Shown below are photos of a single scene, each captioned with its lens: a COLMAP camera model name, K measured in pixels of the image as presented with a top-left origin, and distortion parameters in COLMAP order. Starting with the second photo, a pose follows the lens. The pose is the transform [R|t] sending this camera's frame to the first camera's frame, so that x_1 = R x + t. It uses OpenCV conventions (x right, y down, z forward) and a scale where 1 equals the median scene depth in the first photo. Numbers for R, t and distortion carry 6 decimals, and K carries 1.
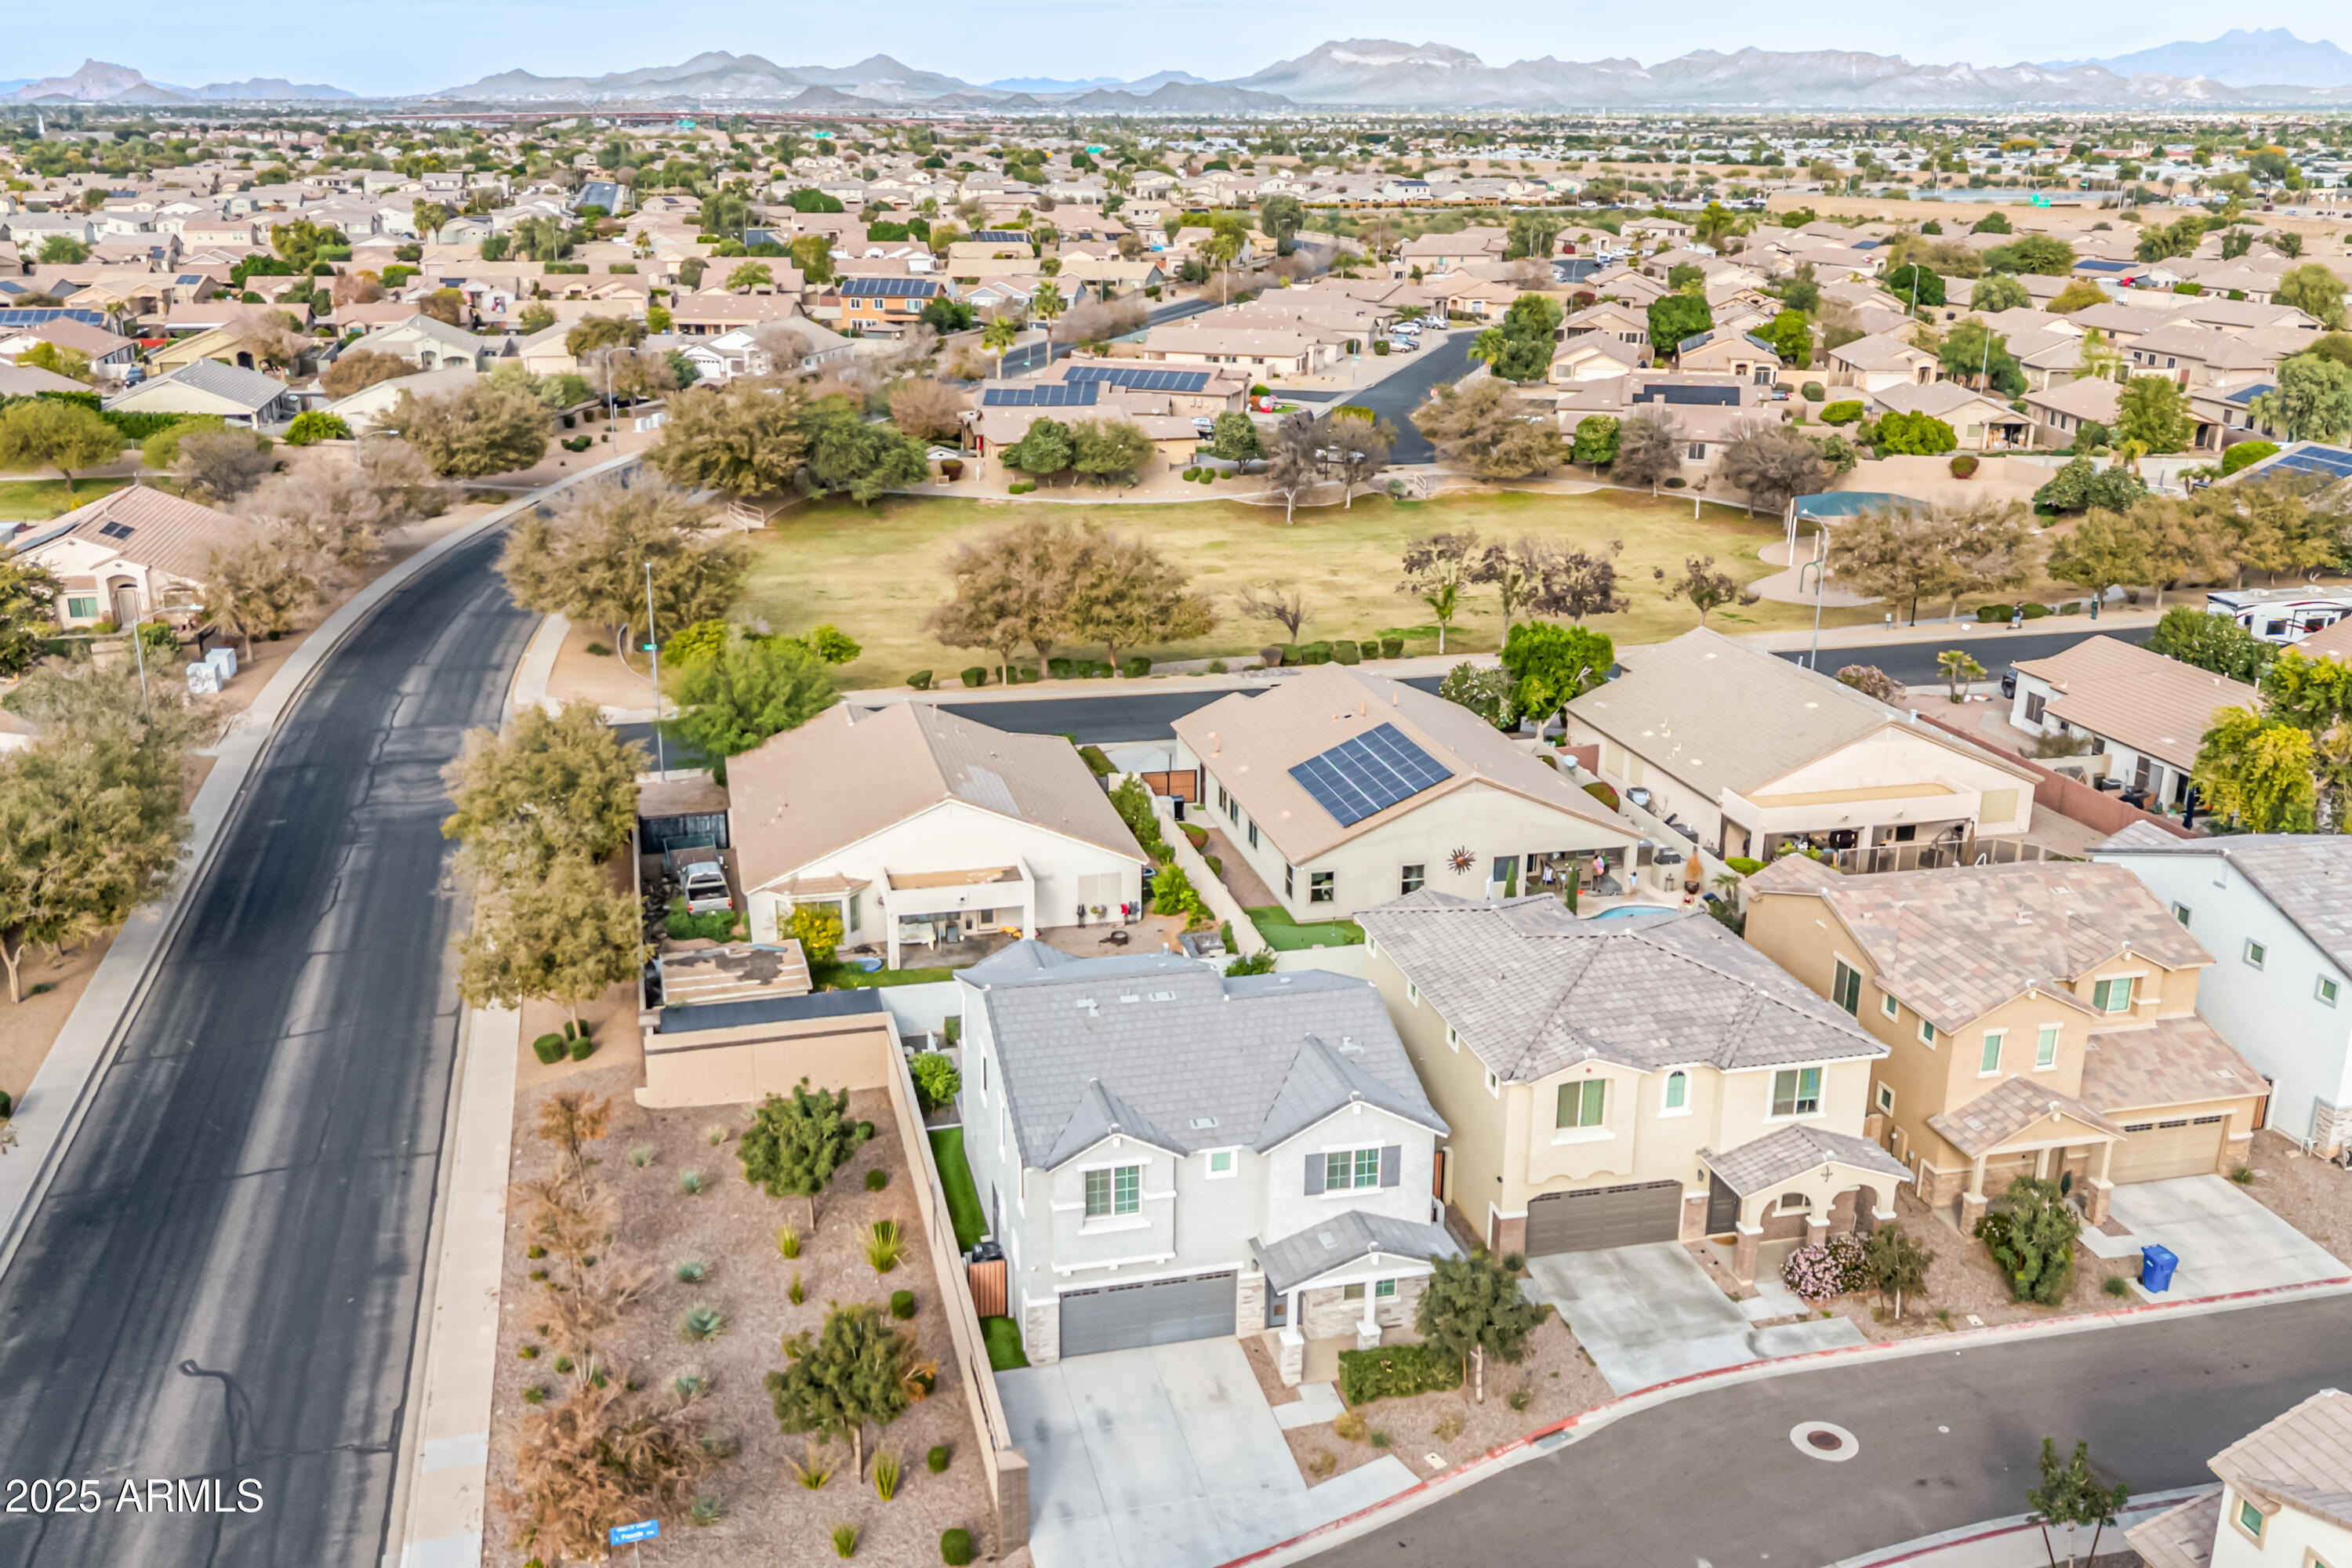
lens RADIAL K [[2042.9, 0, 1177.4], [0, 2042.9, 801.3], [0, 0, 1]] dist [0.116729, -0.124683]
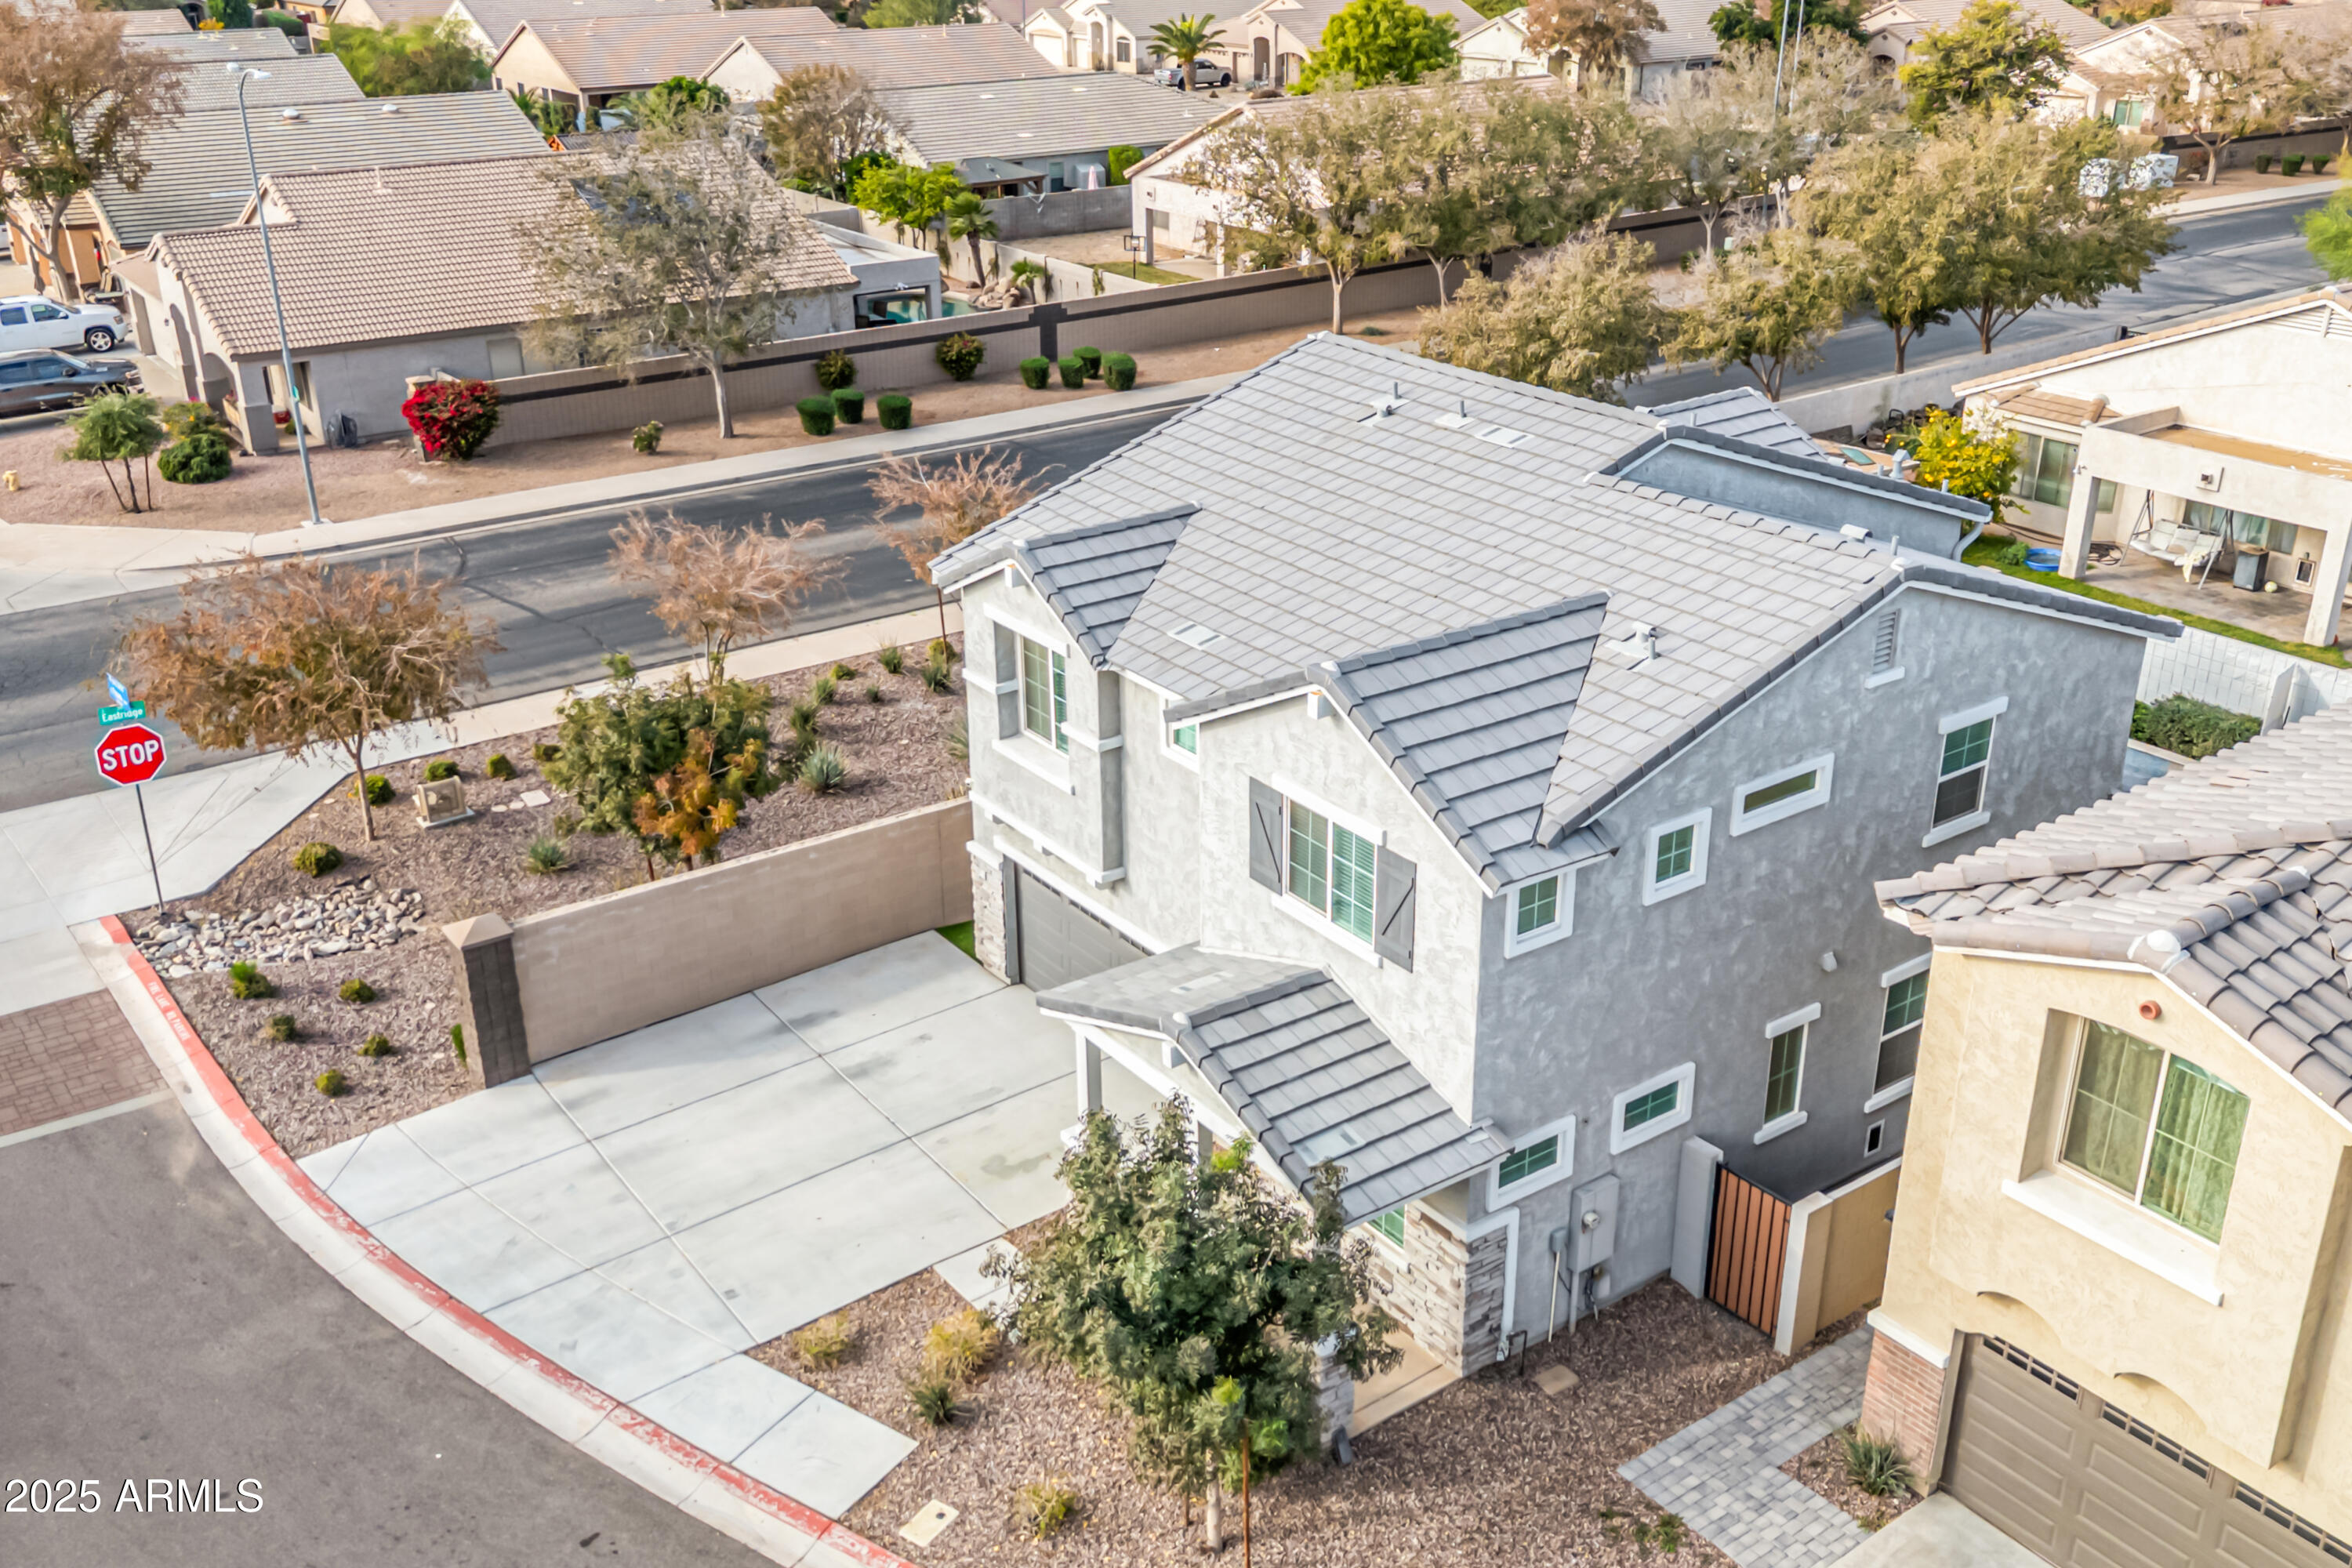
lens RADIAL K [[2042.9, 0, 1177.4], [0, 2042.9, 801.3], [0, 0, 1]] dist [0.116729, -0.124683]
pose [[0.370232, 0.368199, -0.852853, 0.377081], [-0.278251, 0.919895, 0.276351, 0.064070], [0.886287, 0.134993, 0.443026, 0.752478]]
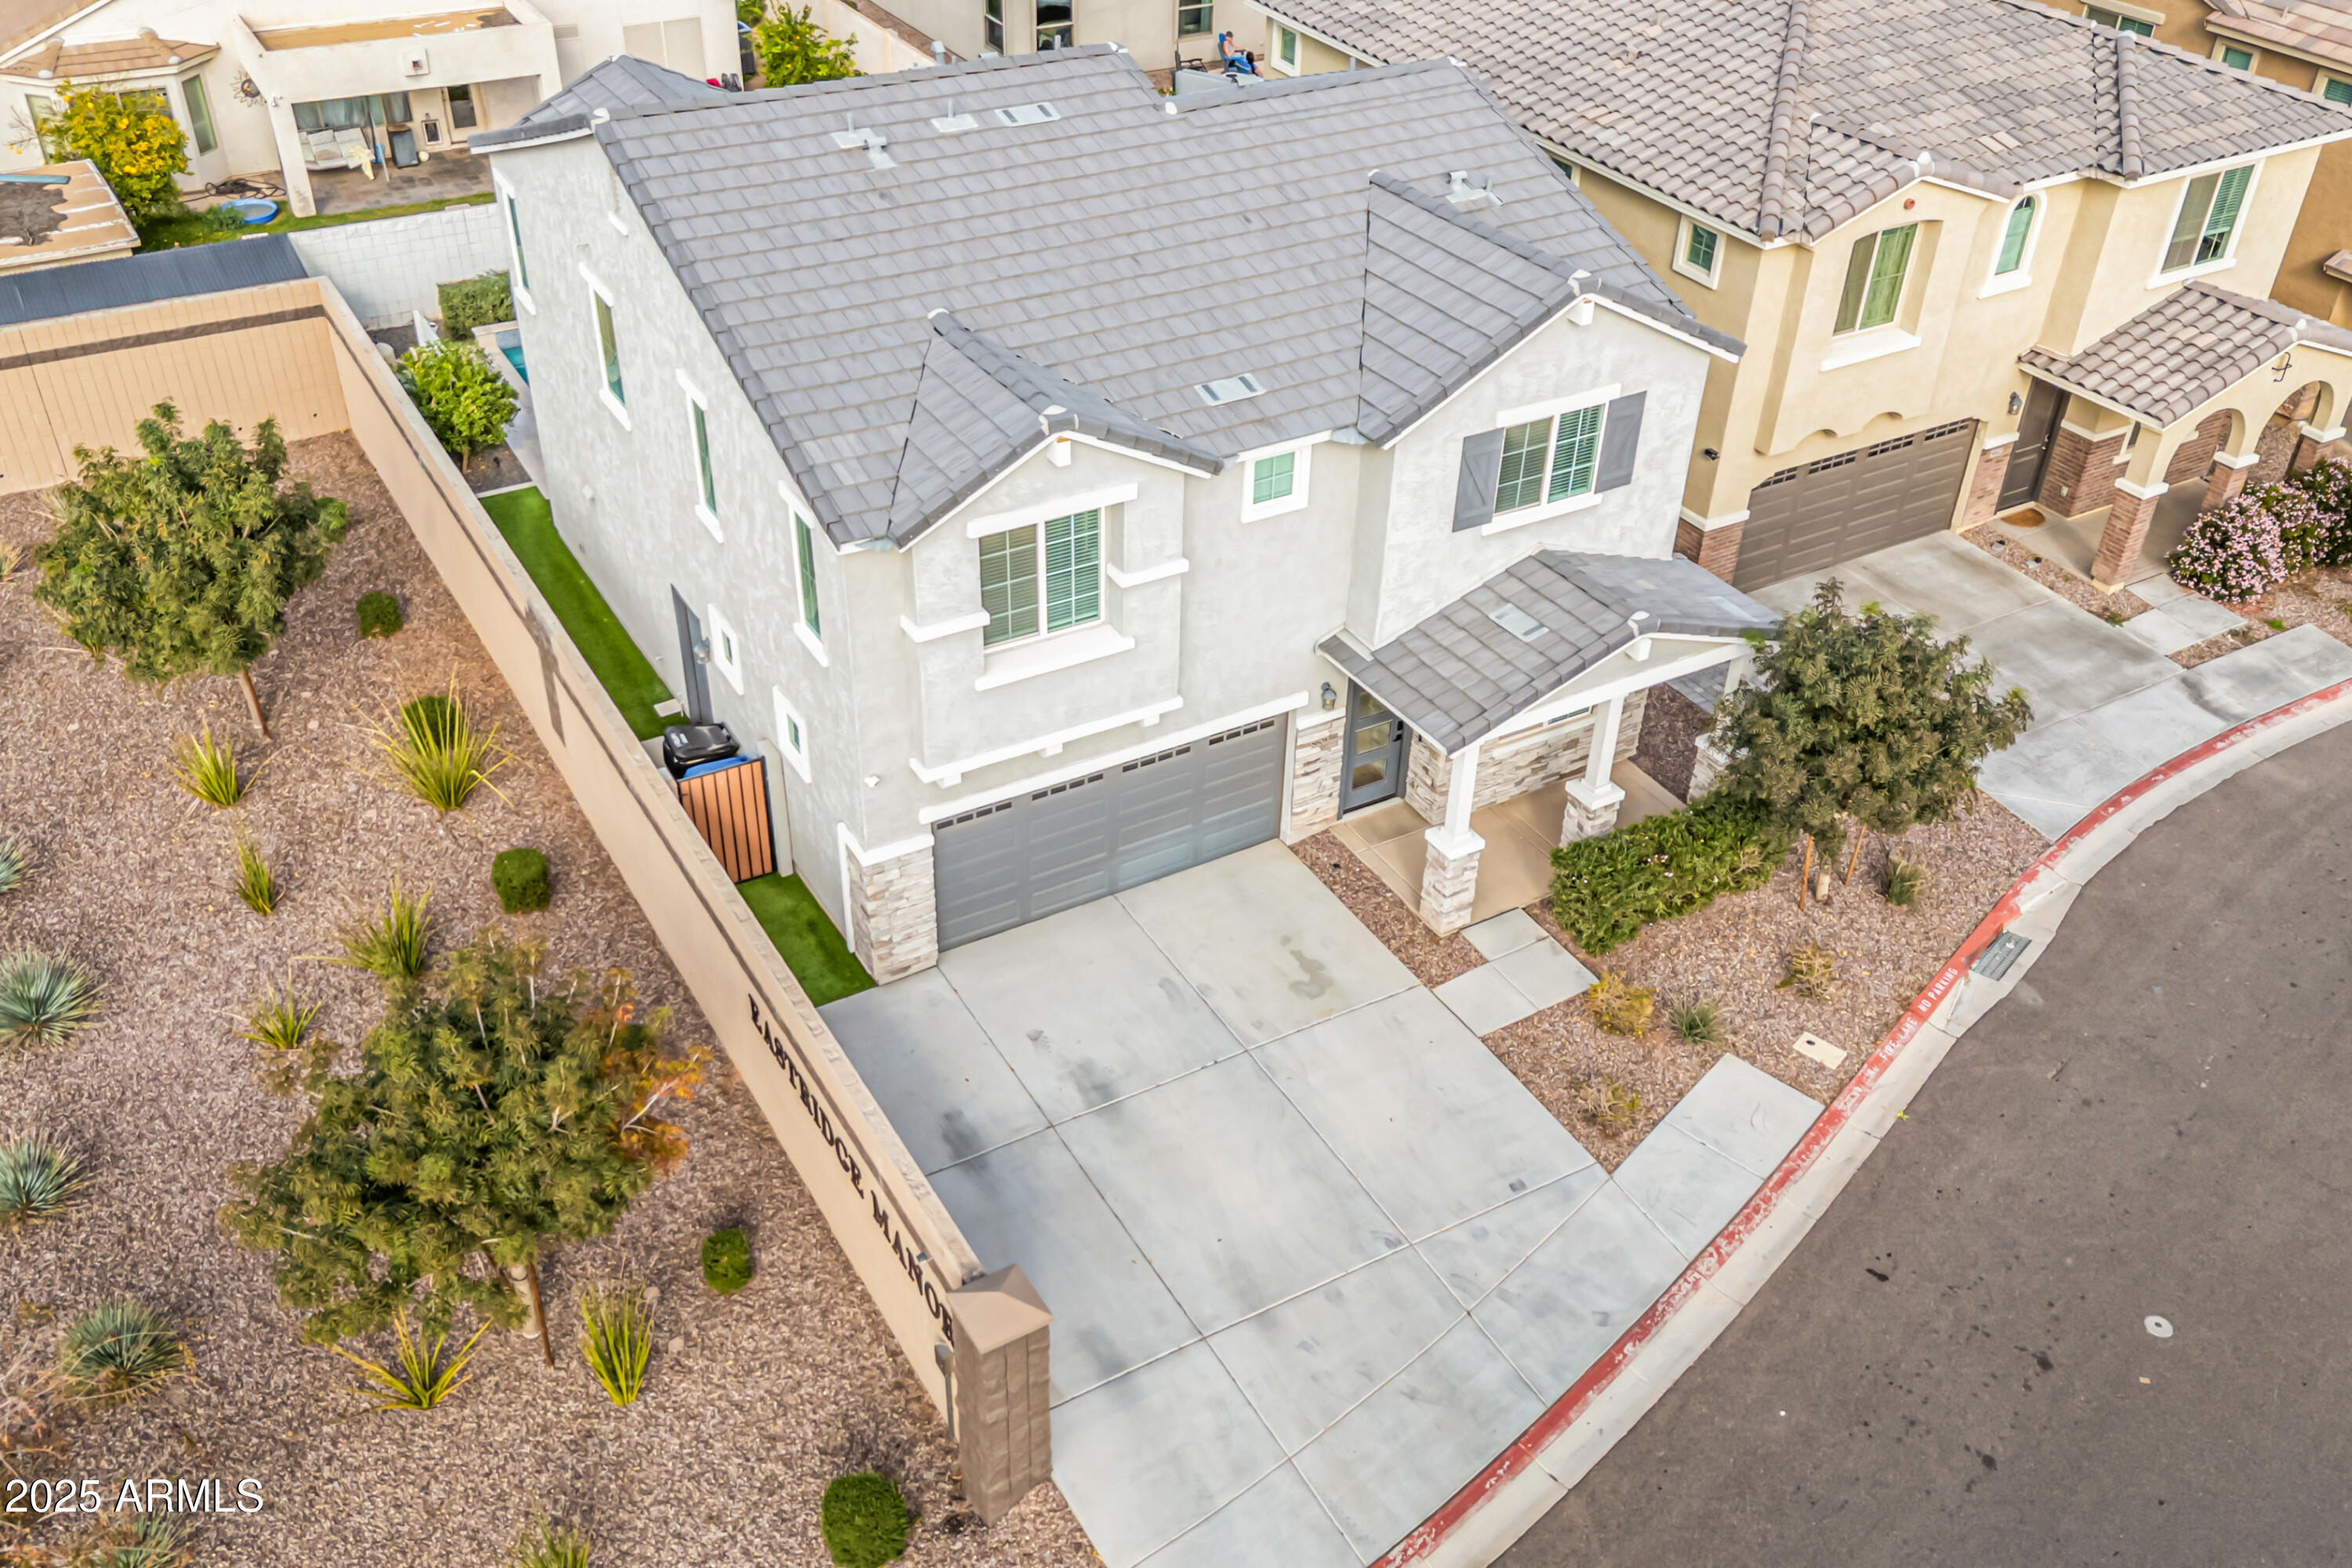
lens RADIAL K [[2042.9, 0, 1177.4], [0, 2042.9, 801.3], [0, 0, 1]] dist [0.116729, -0.124683]
pose [[0.959553, -0.151223, 0.237464, -0.101584], [0.070415, 0.945593, 0.317642, 0.096377], [-0.272579, -0.288073, 0.917995, 0.557798]]
